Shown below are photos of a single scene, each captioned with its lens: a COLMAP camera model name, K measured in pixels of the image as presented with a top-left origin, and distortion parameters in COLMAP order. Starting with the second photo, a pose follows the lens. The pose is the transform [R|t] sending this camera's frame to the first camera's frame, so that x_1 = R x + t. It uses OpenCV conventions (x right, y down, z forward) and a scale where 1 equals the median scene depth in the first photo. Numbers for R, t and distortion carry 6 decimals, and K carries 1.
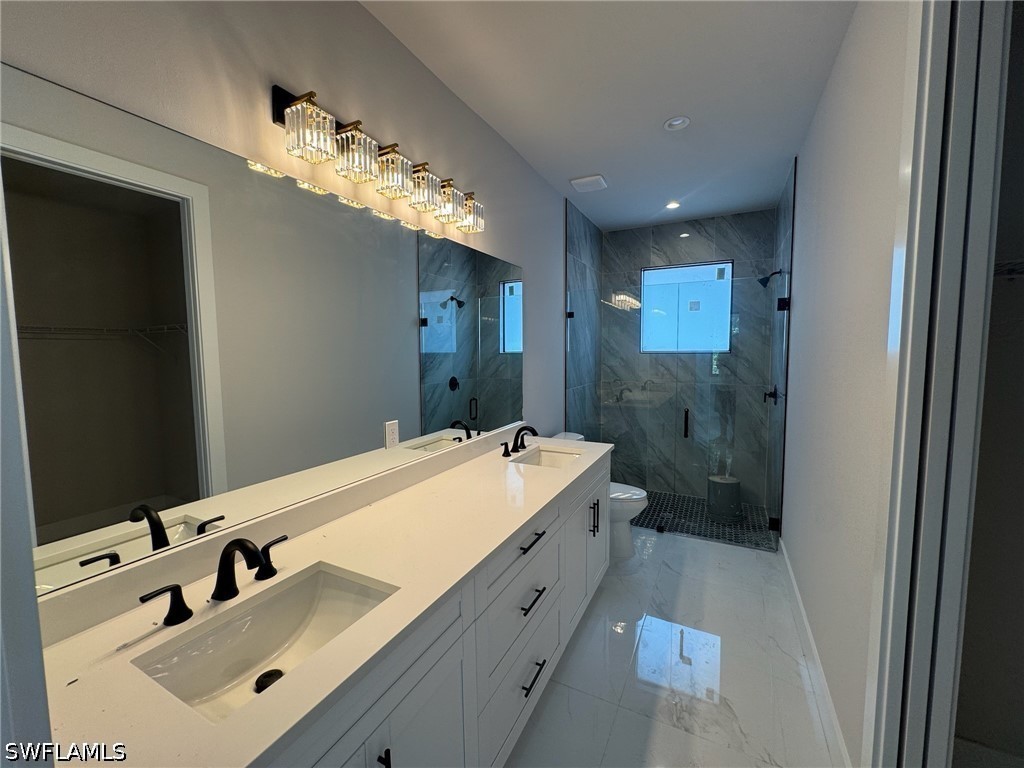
lens RADIAL K [[410.6, 0, 512.0], [0, 410.6, 384.0], [0, 0, 1]] dist [-0.000069, 0.000000]
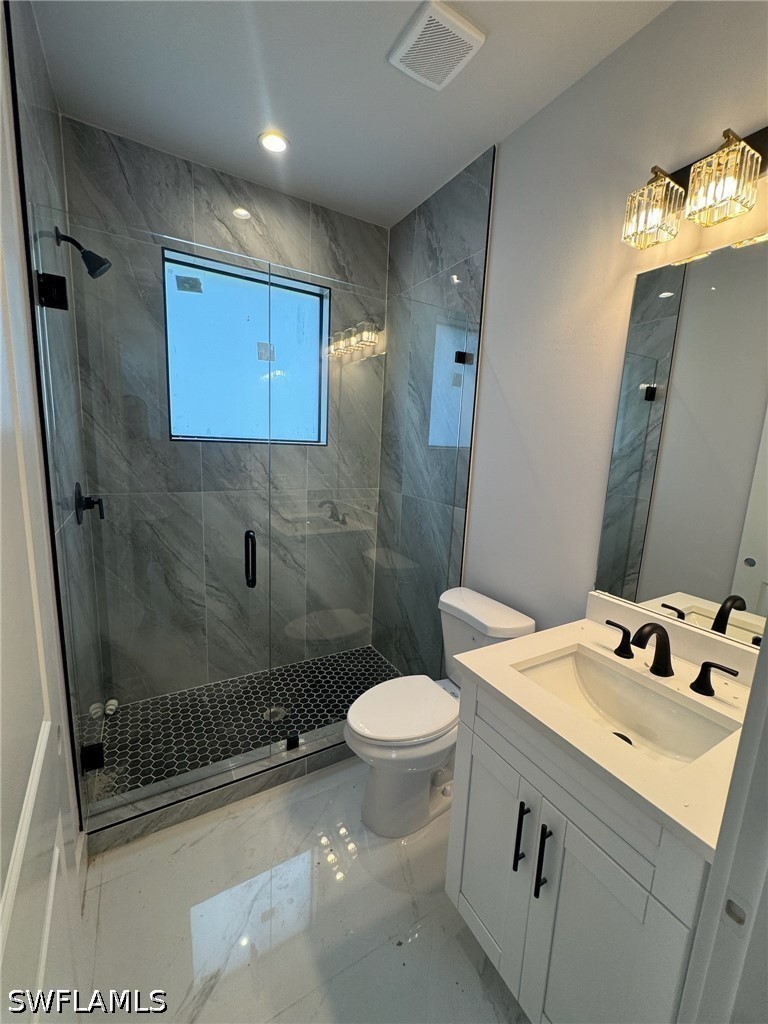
lens RADIAL K [[410.6, 0, 388.0], [0, 410.6, 511.9], [0, 0, 1]] dist [-0.000069, 0.000000]
pose [[-0.533615, 0.132500, -0.835284, 0.173005], [-0.103346, 0.970033, 0.219897, -0.025483], [0.839390, 0.203663, -0.503931, 0.242509]]
